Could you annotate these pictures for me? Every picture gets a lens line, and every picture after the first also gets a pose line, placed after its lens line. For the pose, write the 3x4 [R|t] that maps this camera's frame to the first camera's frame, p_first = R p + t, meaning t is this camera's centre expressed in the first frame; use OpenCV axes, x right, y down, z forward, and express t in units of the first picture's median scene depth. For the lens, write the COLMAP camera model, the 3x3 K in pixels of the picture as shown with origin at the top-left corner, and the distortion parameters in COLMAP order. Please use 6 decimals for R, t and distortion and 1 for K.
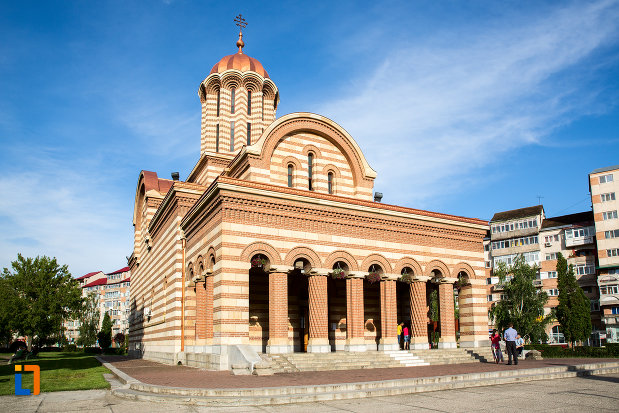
lens RADIAL K [[439.0, 0, 308.4], [0, 439.0, 280.7], [0, 0, 1]] dist [-0.025068, 0.033396]
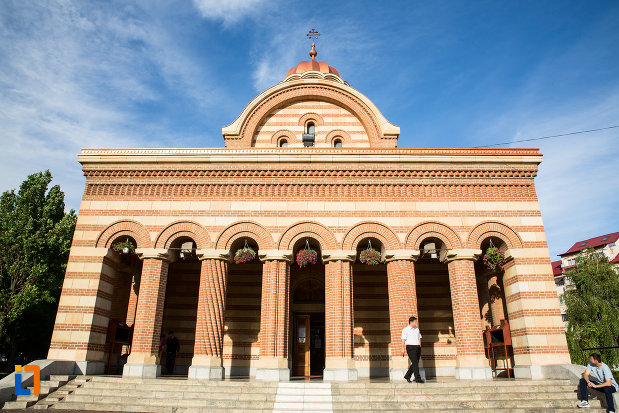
lens RADIAL K [[420.3, 0, 306.2], [0, 420.3, 197.7], [0, 0, 1]] dist [-0.056725, 0.004486]
pose [[0.883806, -0.158632, -0.440140, 0.342474], [0.048378, 0.966708, -0.251269, 0.049254], [0.465346, 0.200780, 0.862056, 0.356328]]
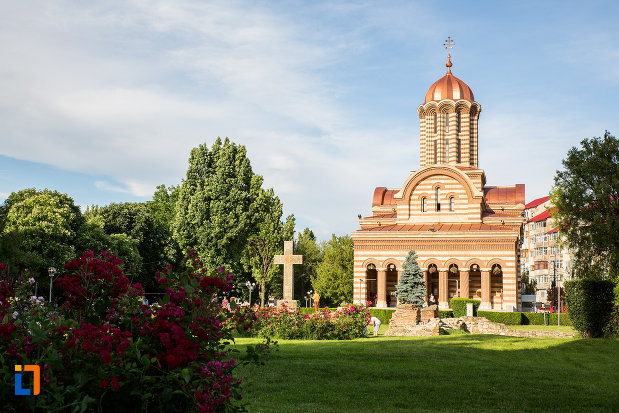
lens RADIAL K [[762.1, 0, 315.1], [0, 762.1, 202.4], [0, 0, 1]] dist [0.035765, 0.000000]
pose [[0.754466, -0.066613, -0.652950, 1.579638], [0.067569, 0.997433, -0.023683, -0.210264], [0.652851, -0.026251, 0.757031, -1.511833]]
